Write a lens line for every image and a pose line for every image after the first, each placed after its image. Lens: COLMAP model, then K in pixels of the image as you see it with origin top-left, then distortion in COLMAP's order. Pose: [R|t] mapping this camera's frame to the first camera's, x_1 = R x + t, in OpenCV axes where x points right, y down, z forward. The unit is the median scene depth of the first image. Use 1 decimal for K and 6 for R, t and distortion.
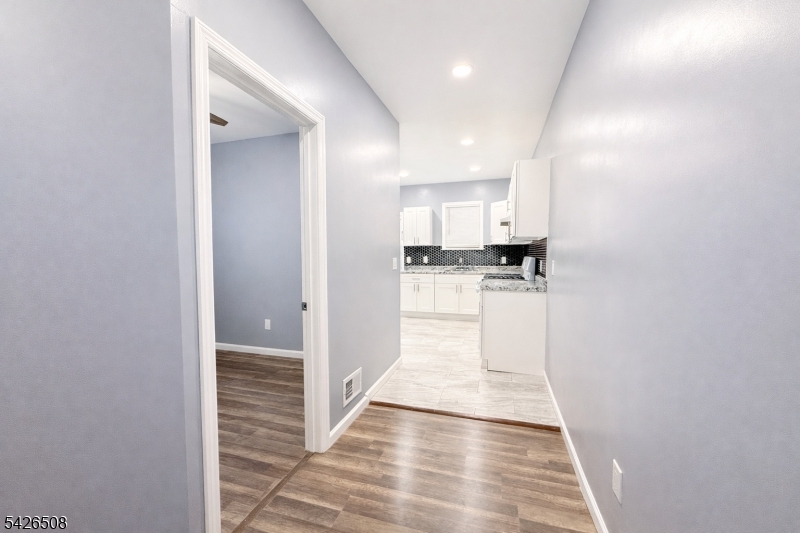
lens RADIAL K [[332.0, 0, 401.3], [0, 332.0, 258.5], [0, 0, 1]] dist [0.000700, -0.000038]
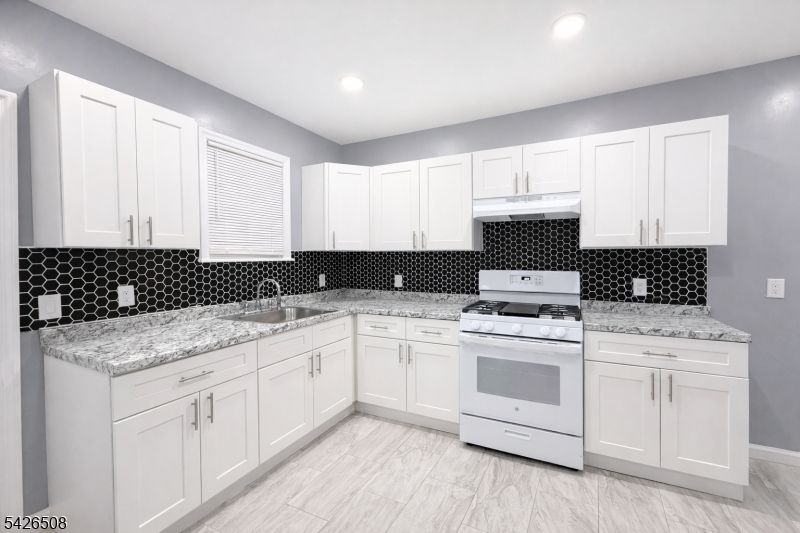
lens RADIAL K [[335.3, 0, 400.0], [0, 335.3, 266.5], [0, 0, 1]] dist [-0.000967, 0.000155]
pose [[0.186883, -0.012748, 0.982299, -0.341859], [0.031067, 0.999492, 0.007061, -0.034321], [-0.981891, 0.029198, 0.187184, 1.482089]]
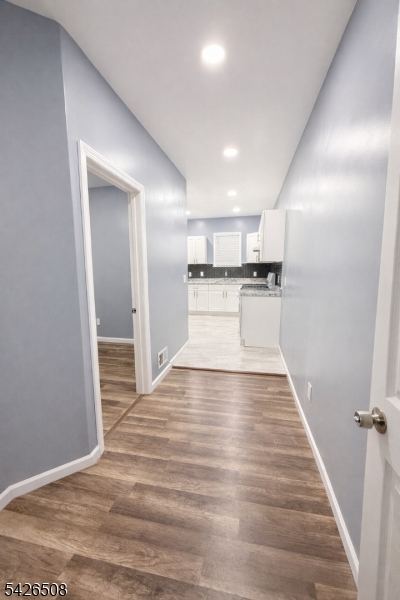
lens RADIAL K [[247.1, 0, 203.3], [0, 247.1, 293.4], [0, 0, 1]] dist [0.018300, 0.000159]
pose [[0.995506, -0.013880, 0.093671, -0.043920], [0.005307, 0.995822, 0.091157, -0.022301], [-0.094545, -0.090250, 0.991421, -0.132862]]
